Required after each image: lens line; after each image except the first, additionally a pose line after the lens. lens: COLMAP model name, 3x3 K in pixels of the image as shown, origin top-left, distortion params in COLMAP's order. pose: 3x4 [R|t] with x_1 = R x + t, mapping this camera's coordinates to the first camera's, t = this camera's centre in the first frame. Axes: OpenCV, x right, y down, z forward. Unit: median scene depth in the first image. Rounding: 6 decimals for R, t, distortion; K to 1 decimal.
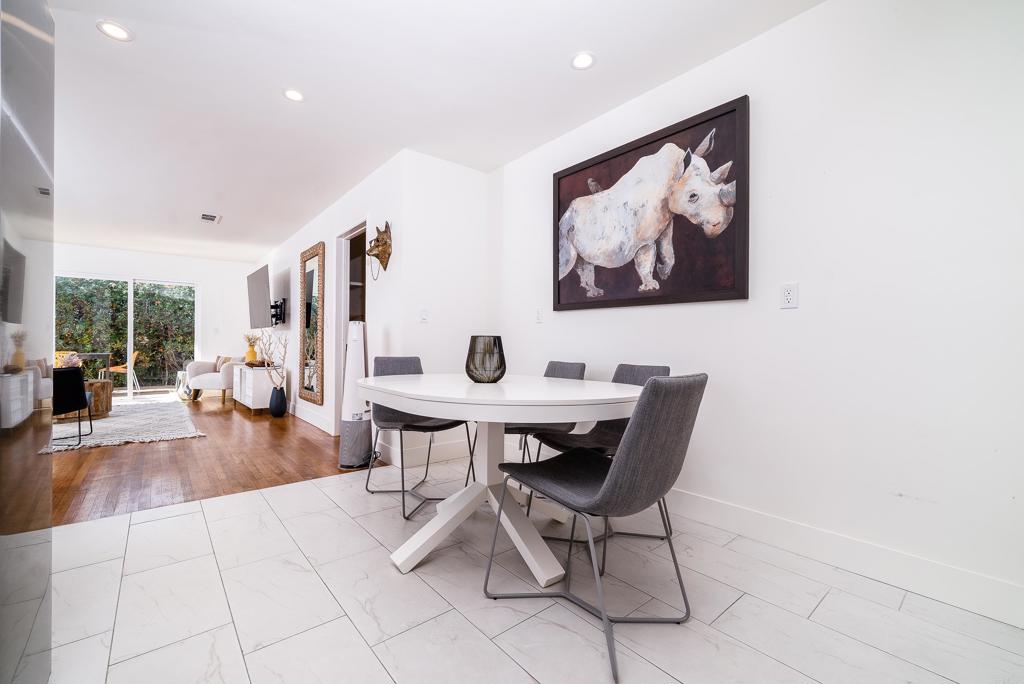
lens RADIAL K [[418.2, 0, 509.2], [0, 418.2, 341.4], [0, 0, 1]] dist [0.000708, 0.000154]
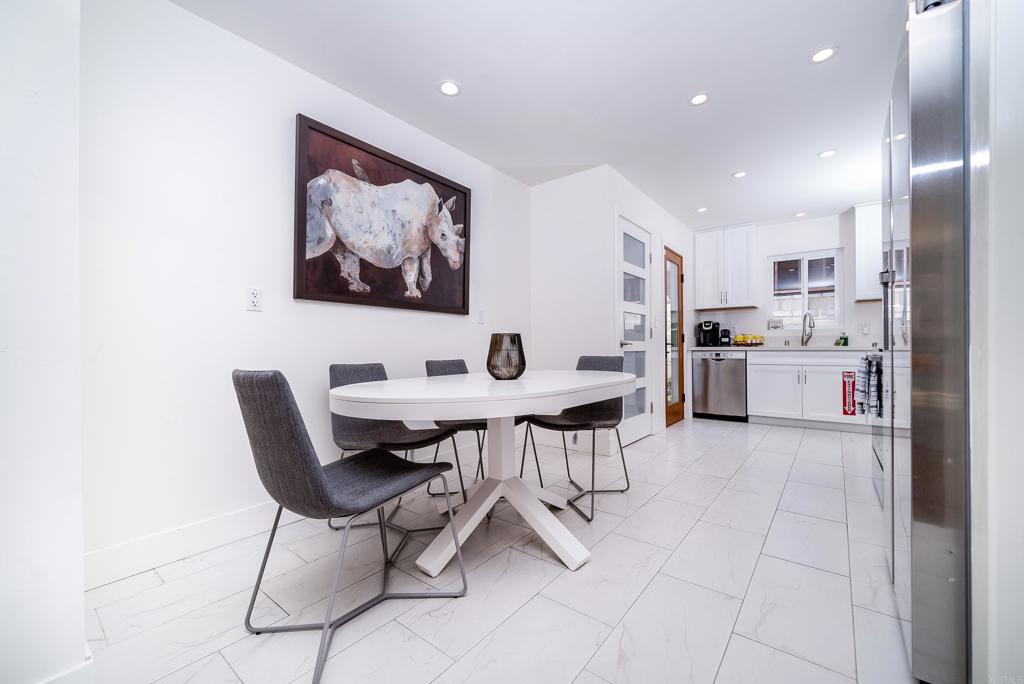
lens RADIAL K [[418.2, 0, 510.0], [0, 418.2, 345.4], [0, 0, 1]] dist [0.000708, 0.000154]
pose [[-0.198606, 0.002390, 0.980077, -0.848990], [-0.002090, 0.999994, -0.002862, 0.014901], [-0.980077, -0.002617, -0.198599, 0.952747]]
